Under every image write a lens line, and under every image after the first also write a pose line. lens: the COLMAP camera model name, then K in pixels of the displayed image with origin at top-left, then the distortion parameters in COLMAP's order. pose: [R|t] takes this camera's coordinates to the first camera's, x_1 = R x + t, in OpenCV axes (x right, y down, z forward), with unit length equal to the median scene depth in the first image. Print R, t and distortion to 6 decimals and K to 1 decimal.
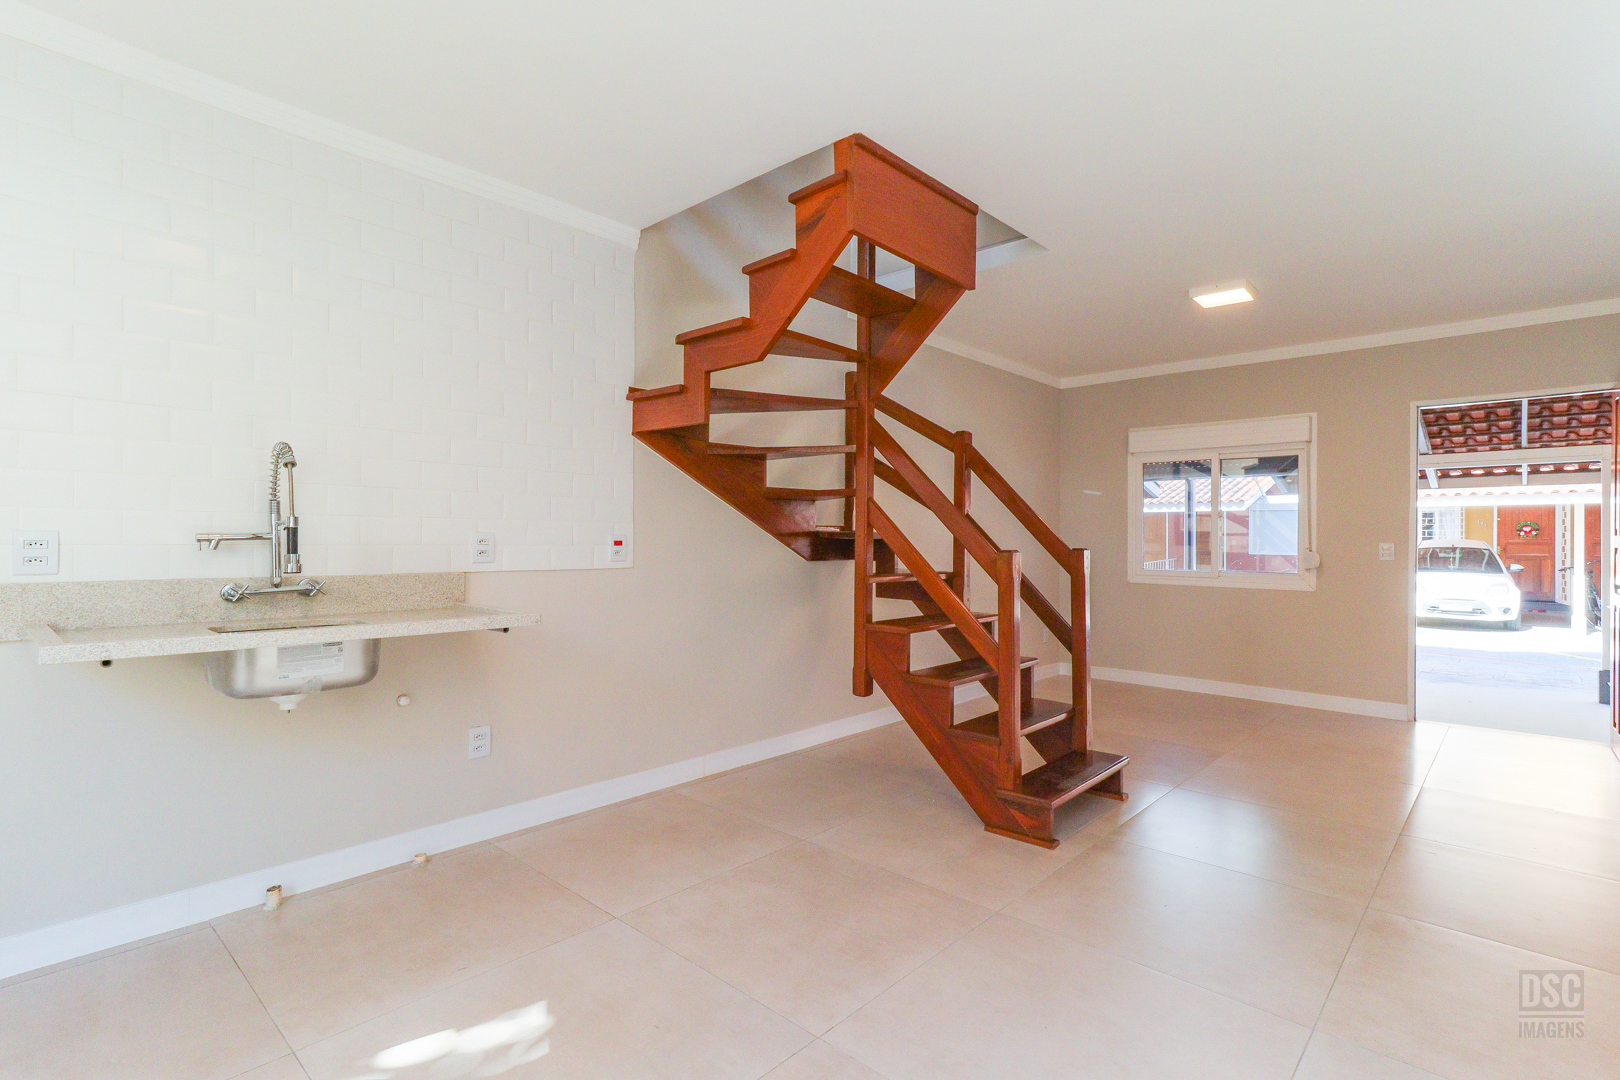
lens RADIAL K [[808.4, 0, 810.0], [0, 808.4, 540.0], [0, 0, 1]] dist [0.023710, -0.000186]
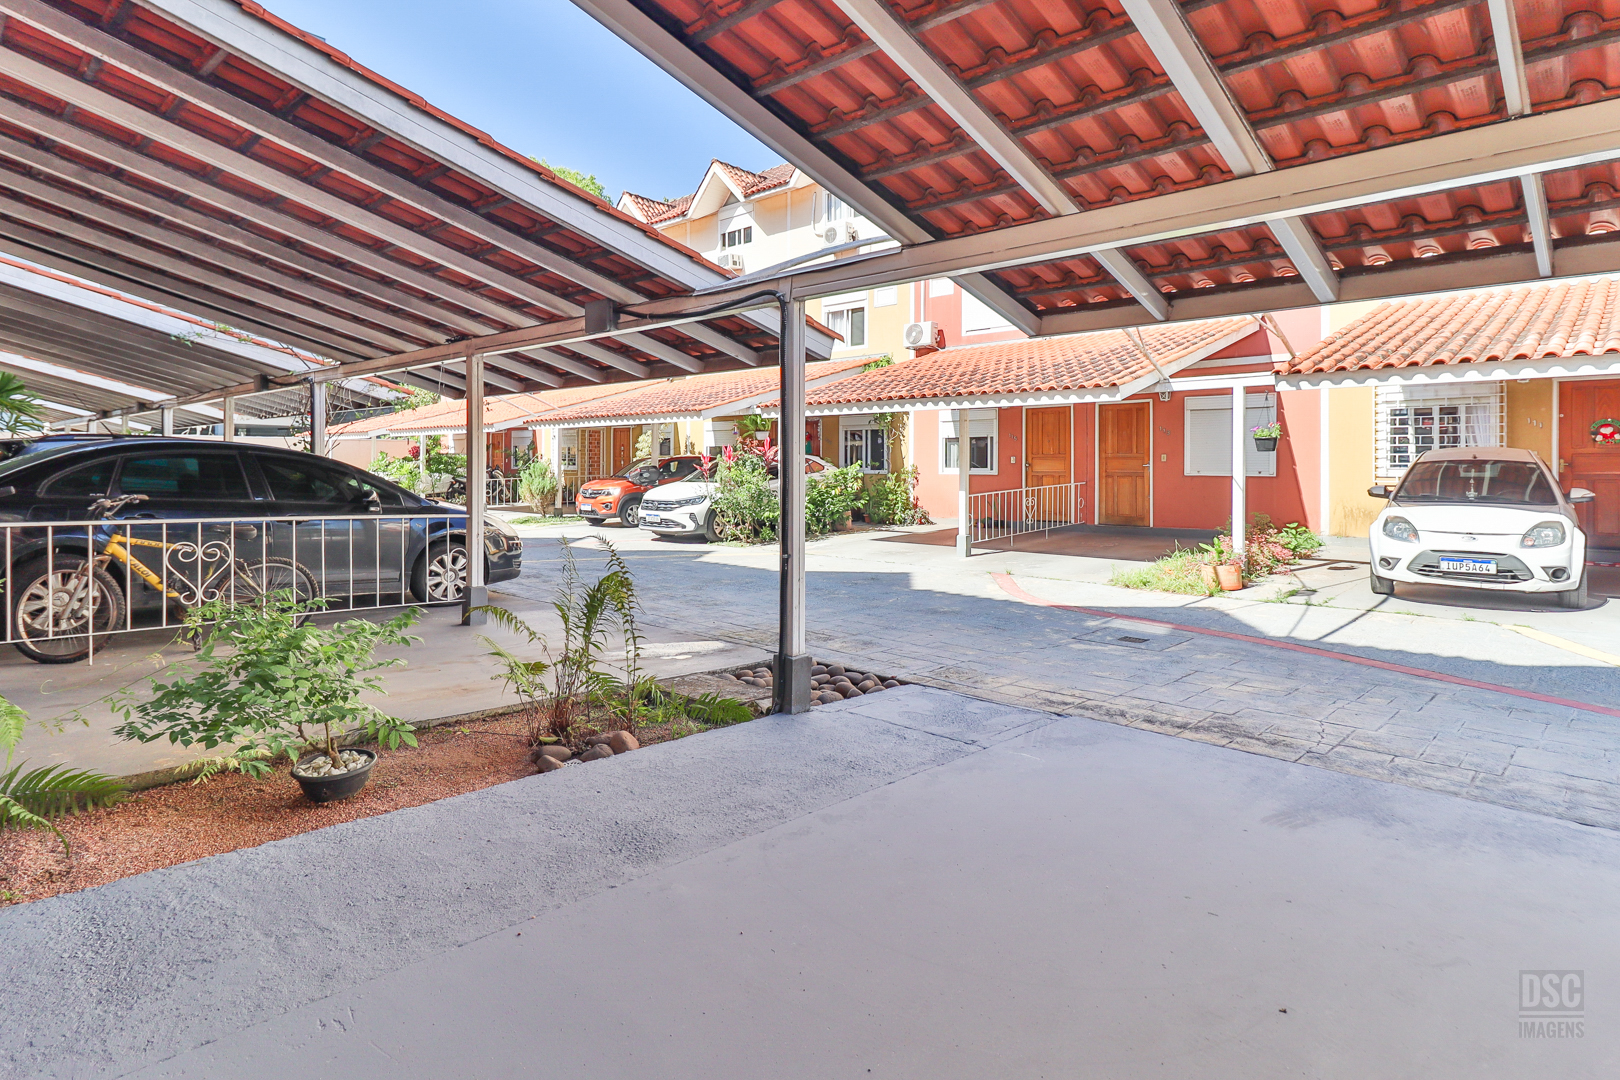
lens RADIAL K [[866.6, 0, 814.2], [0, 866.6, 464.9], [0, 0, 1]] dist [0.040065, -0.022041]
pose [[0.999476, -0.004783, -0.032011, 0.520141], [0.004811, 0.999988, 0.000808, 0.014975], [0.032007, -0.000962, 0.999487, 0.558451]]
